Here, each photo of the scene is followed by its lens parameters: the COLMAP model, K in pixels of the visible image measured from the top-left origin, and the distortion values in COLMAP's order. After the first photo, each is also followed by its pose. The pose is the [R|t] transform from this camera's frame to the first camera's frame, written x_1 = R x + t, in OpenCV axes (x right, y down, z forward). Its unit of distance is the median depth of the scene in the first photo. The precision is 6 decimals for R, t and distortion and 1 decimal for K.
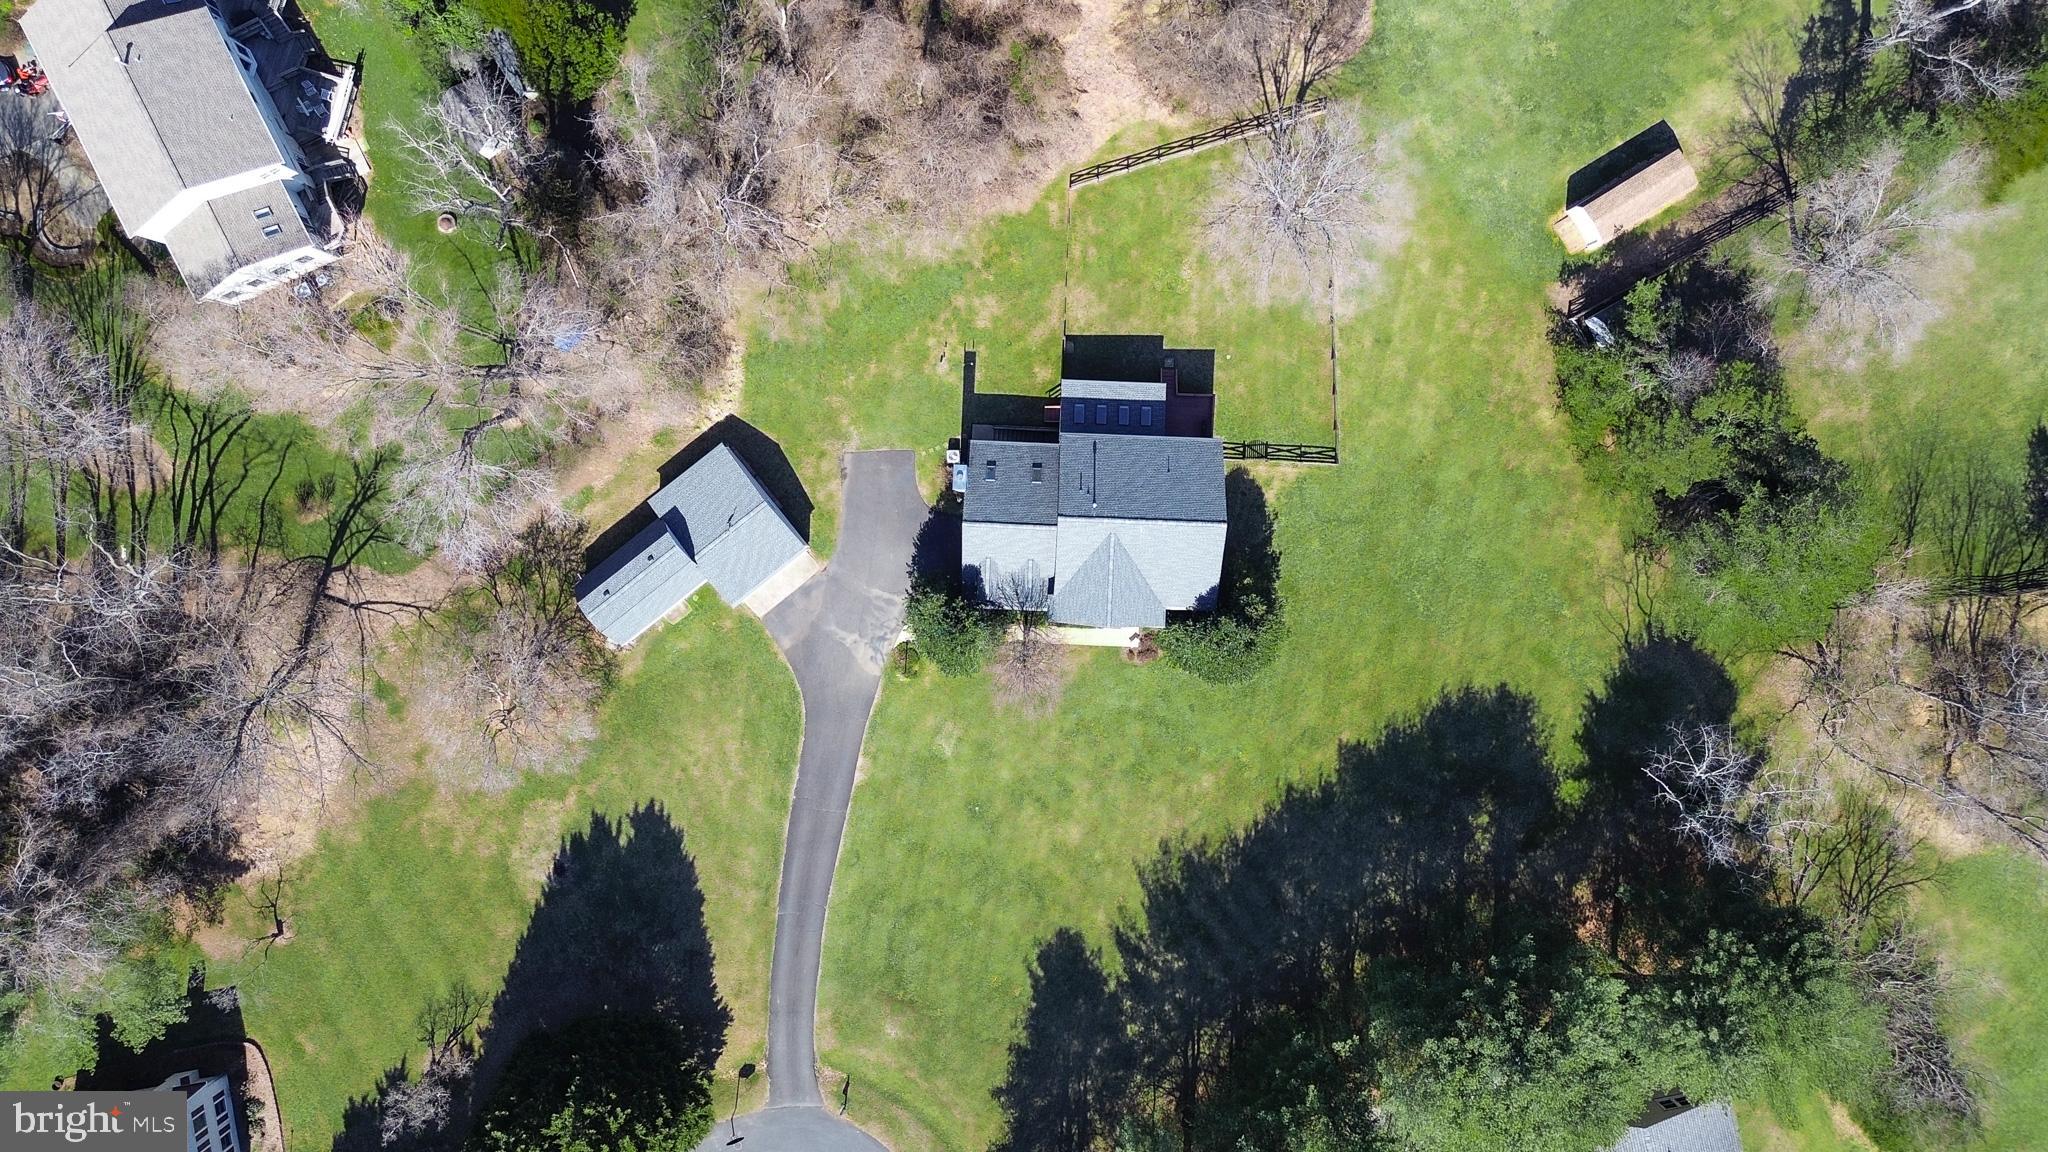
lens RADIAL K [[1463.4, 0, 1024.0], [0, 1463.4, 576.0], [0, 0, 1]] dist [0.073458, -0.003071]
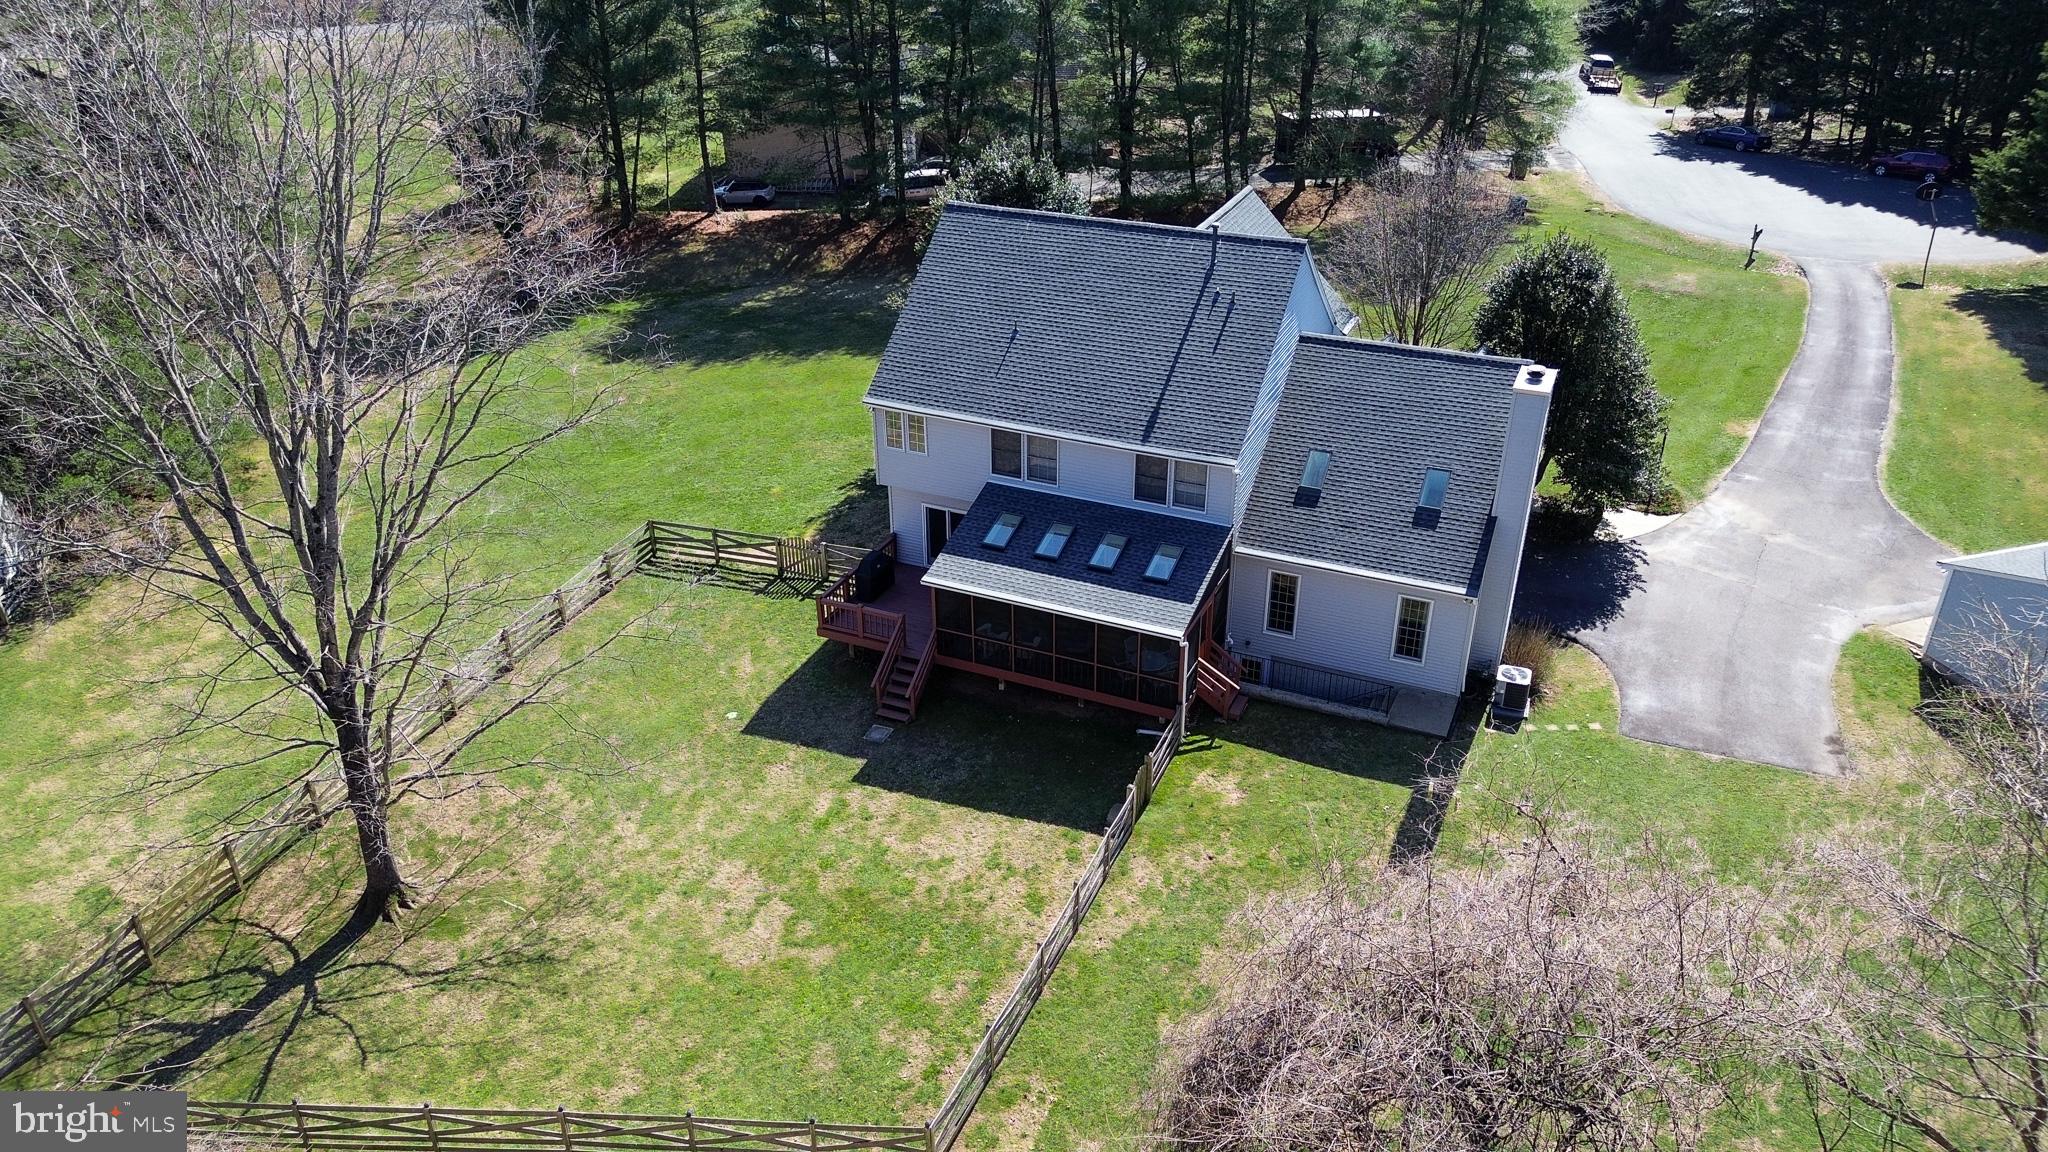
lens RADIAL K [[1434.4, 0, 1024.0], [0, 1434.4, 576.0], [0, 0, 1]] dist [0.019949, -0.004763]
pose [[-0.934080, -0.170091, 0.313949, -0.043524], [0.356878, -0.473163, 0.805453, -0.400604], [0.011549, 0.864399, 0.502674, 0.786392]]
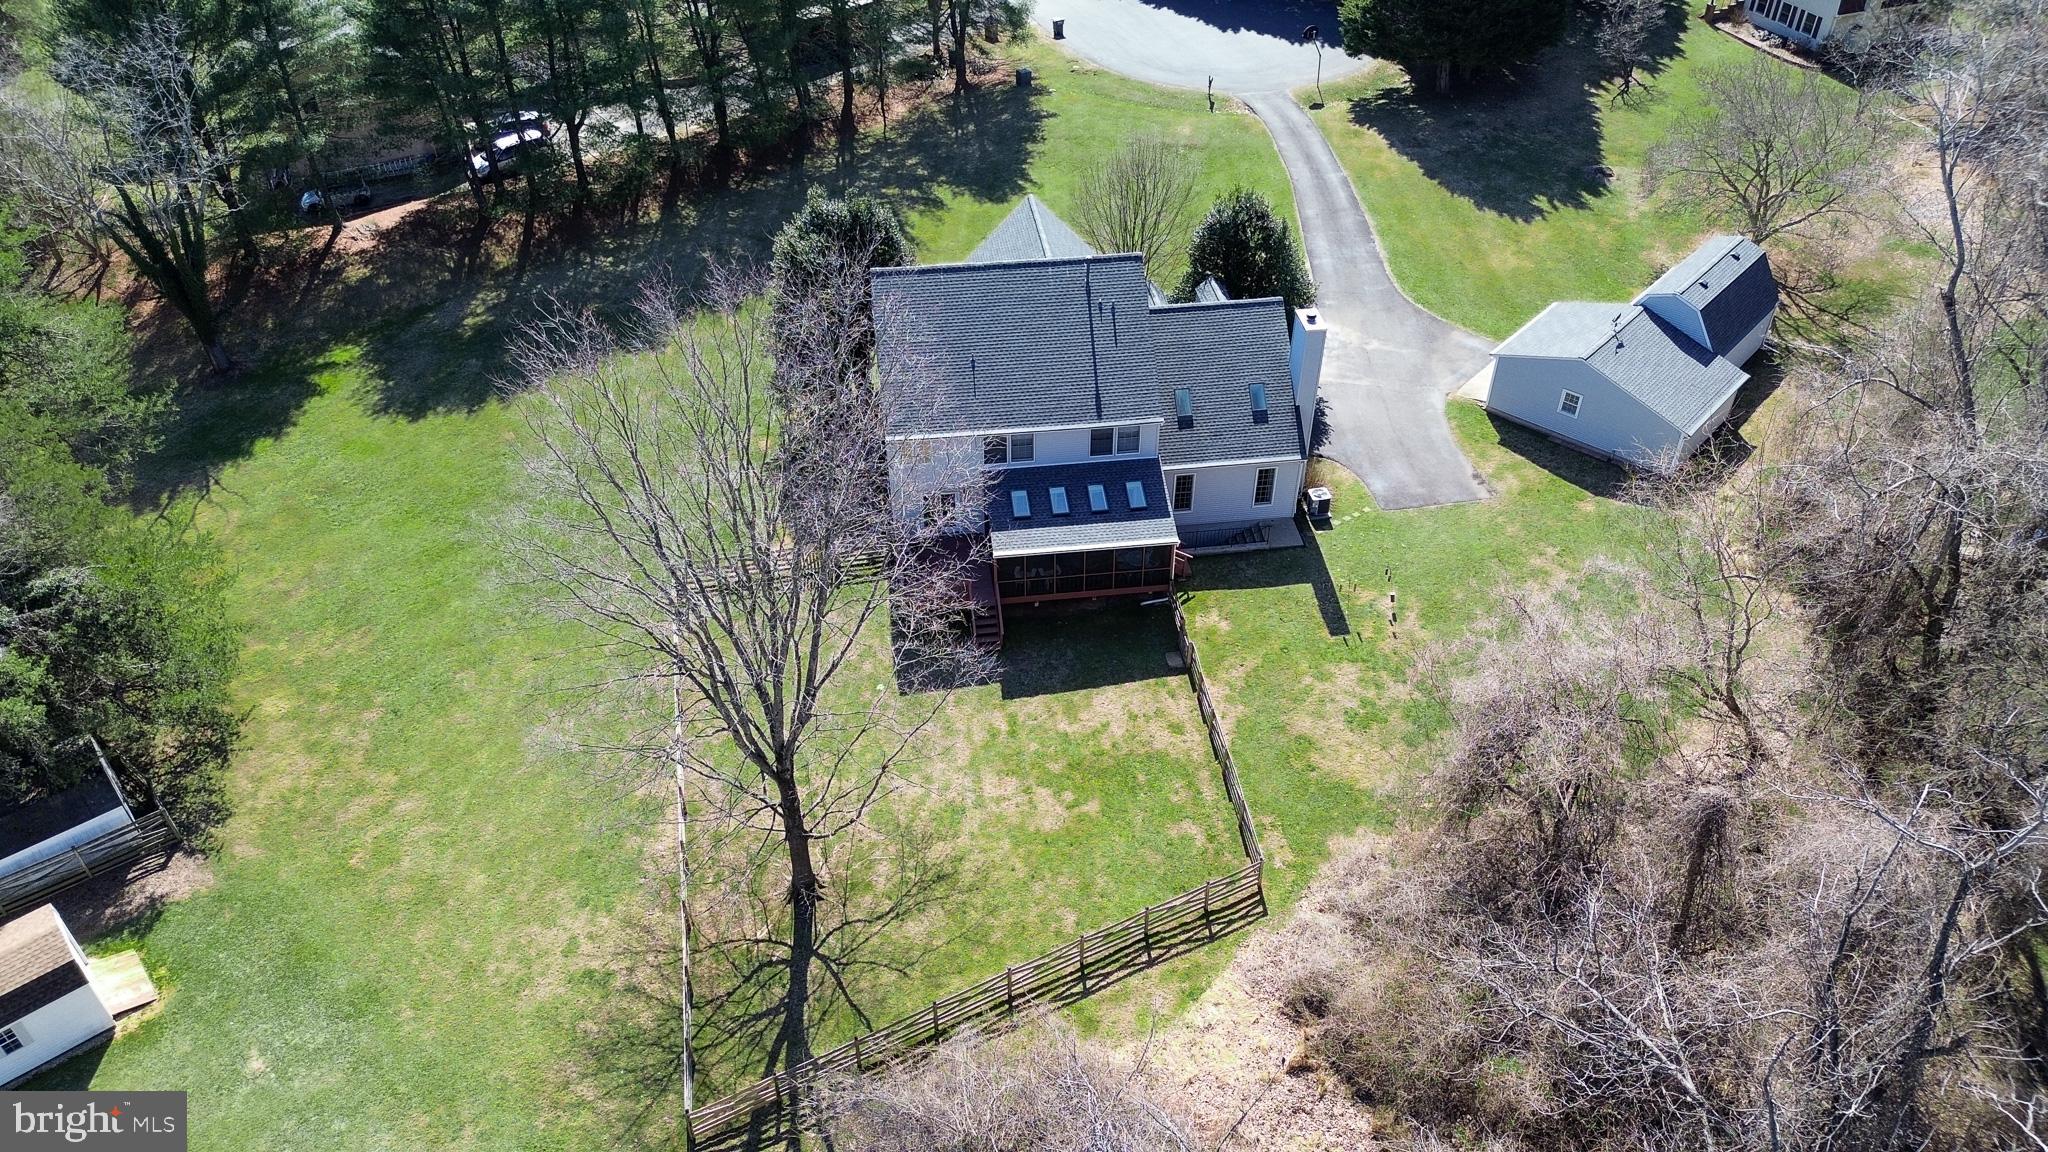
lens RADIAL K [[1434.4, 0, 1024.0], [0, 1434.4, 576.0], [0, 0, 1]] dist [0.019949, -0.004763]
pose [[-0.985275, 0.109199, -0.131562, 0.149388], [-0.170957, -0.640823, 0.748411, -0.516511], [-0.002582, 0.759882, 0.650056, 0.636167]]
